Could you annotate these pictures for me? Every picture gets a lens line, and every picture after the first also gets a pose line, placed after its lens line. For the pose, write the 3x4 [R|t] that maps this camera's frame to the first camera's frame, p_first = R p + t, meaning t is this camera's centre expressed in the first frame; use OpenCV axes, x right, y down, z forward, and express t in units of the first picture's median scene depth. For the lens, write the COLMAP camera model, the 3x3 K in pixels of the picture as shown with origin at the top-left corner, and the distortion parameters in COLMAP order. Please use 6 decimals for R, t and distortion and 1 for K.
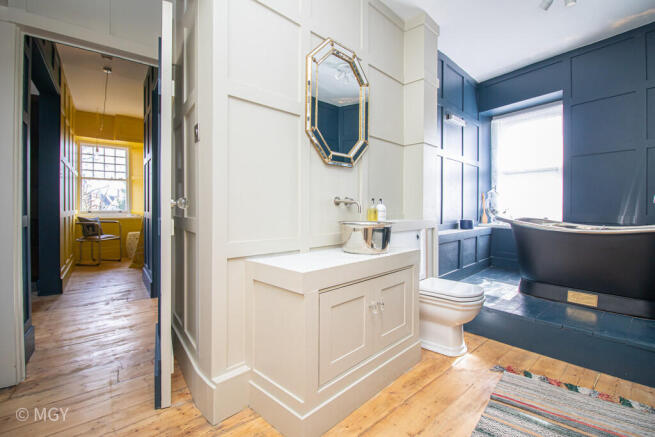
lens RADIAL K [[305.9, 0, 330.9], [0, 305.9, 211.2], [0, 0, 1]] dist [-0.000780, -0.013008]
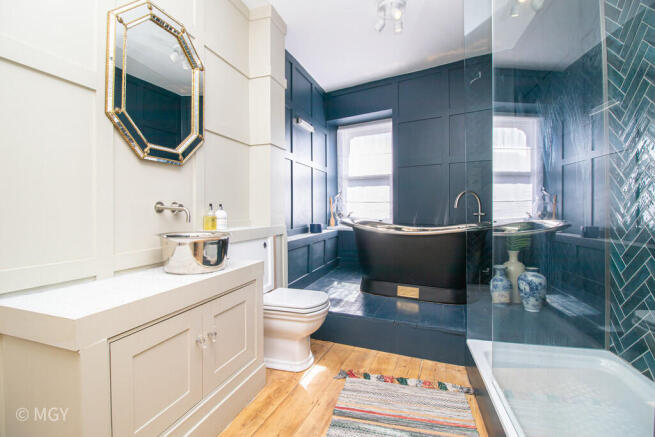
lens RADIAL K [[305.9, 0, 330.9], [0, 305.9, 211.2], [0, 0, 1]] dist [-0.000780, -0.013008]
pose [[0.900116, -0.006594, 0.435600, 0.070559], [0.009131, 0.999951, -0.003730, -0.015166], [-0.435554, 0.007335, 0.900133, 0.091650]]
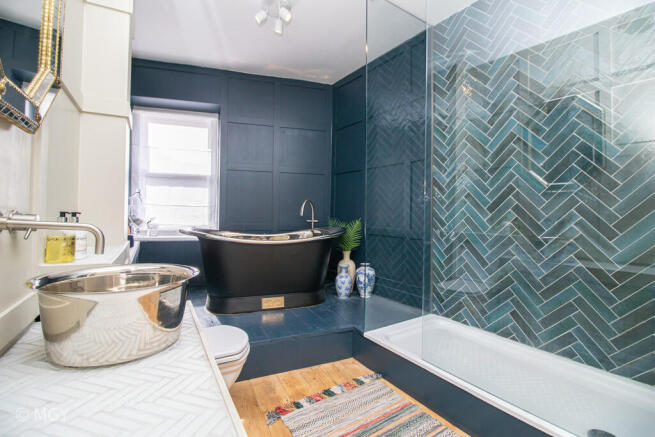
lens RADIAL K [[297.2, 0, 329.2], [0, 297.2, 212.3], [0, 0, 1]] dist [0.001500, -0.011470]
pose [[0.284412, 0.002052, 0.958700, -0.158607], [-0.002831, 0.999995, -0.001301, -0.042872], [-0.958698, -0.002344, 0.284416, 0.510766]]
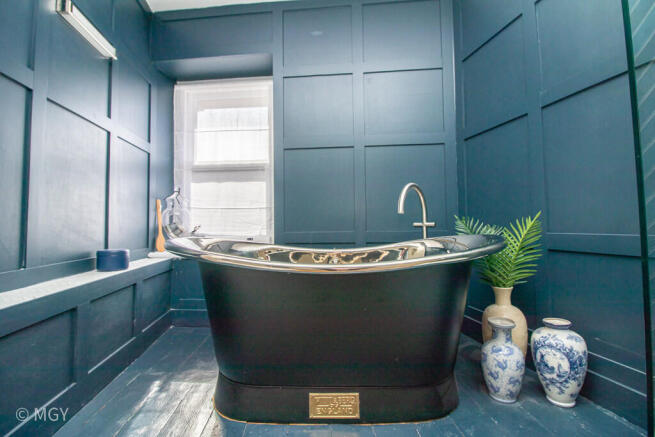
lens RADIAL K [[305.9, 0, 330.9], [0, 305.9, 211.2], [0, 0, 1]] dist [-0.000780, -0.013008]
pose [[0.610769, 0.024024, 0.791444, 0.440499], [0.021542, 0.998665, -0.046939, -0.003294], [-0.791516, 0.045718, 0.609436, 0.709991]]
